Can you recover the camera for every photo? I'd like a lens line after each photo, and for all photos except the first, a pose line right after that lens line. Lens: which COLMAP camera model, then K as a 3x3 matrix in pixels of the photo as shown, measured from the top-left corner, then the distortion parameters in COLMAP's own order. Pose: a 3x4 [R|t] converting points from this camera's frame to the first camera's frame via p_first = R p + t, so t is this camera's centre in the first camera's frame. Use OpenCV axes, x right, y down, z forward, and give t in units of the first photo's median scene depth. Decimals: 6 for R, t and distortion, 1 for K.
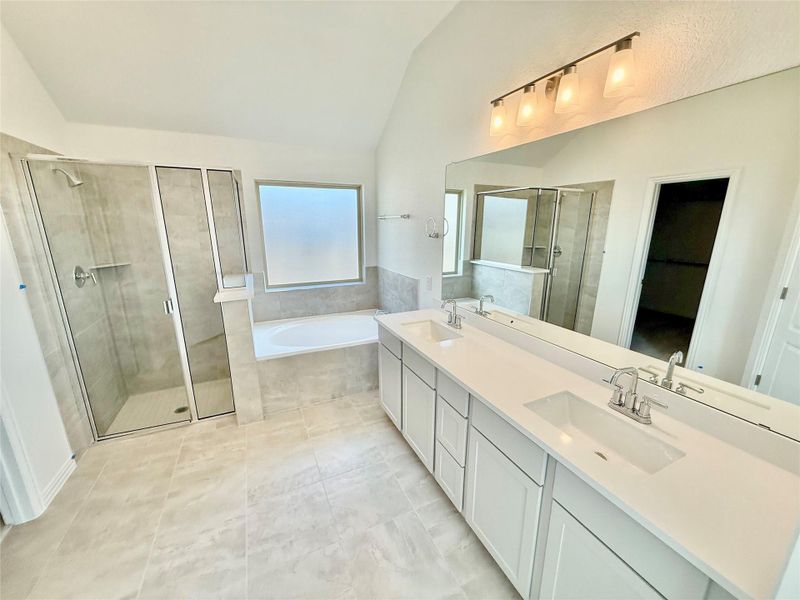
lens RADIAL K [[324.4, 0, 398.4], [0, 324.4, 301.8], [0, 0, 1]] dist [-0.002625, -0.000726]
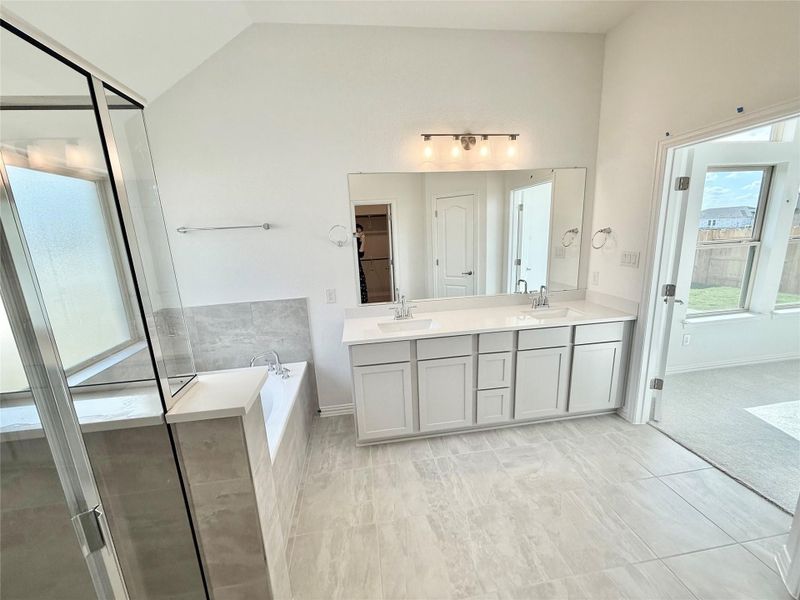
lens RADIAL K [[324.4, 0, 396.8], [0, 324.4, 302.9], [0, 0, 1]] dist [-0.002625, -0.000726]
pose [[0.273936, -0.215905, 0.937200, -1.131404], [0.276676, 0.950973, 0.138207, -0.180834], [-0.921092, 0.221441, 0.320241, 0.832542]]
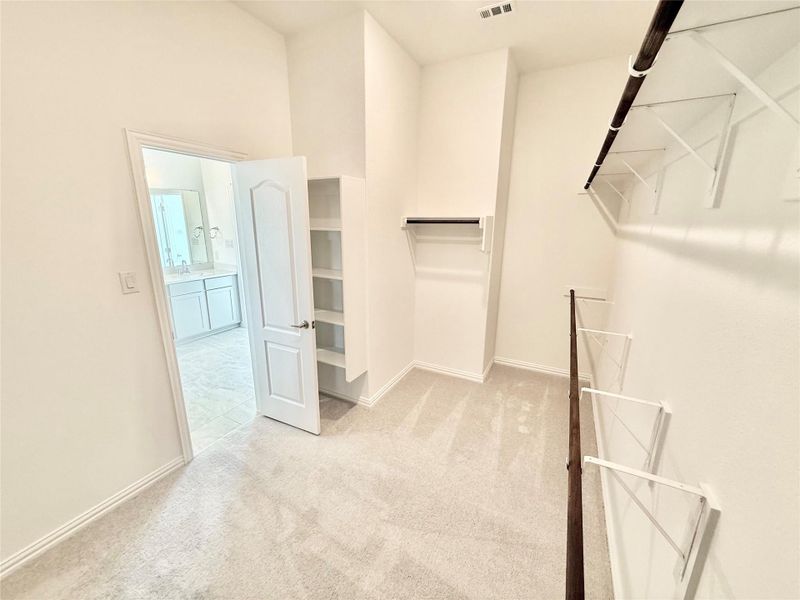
lens RADIAL K [[324.4, 0, 404.1], [0, 324.4, 300.8], [0, 0, 1]] dist [-0.002625, -0.000726]
pose [[-0.623653, -0.188485, 0.758637, -2.530720], [0.186249, 0.906717, 0.378386, -0.206482], [-0.759189, 0.377277, -0.530371, 0.819144]]
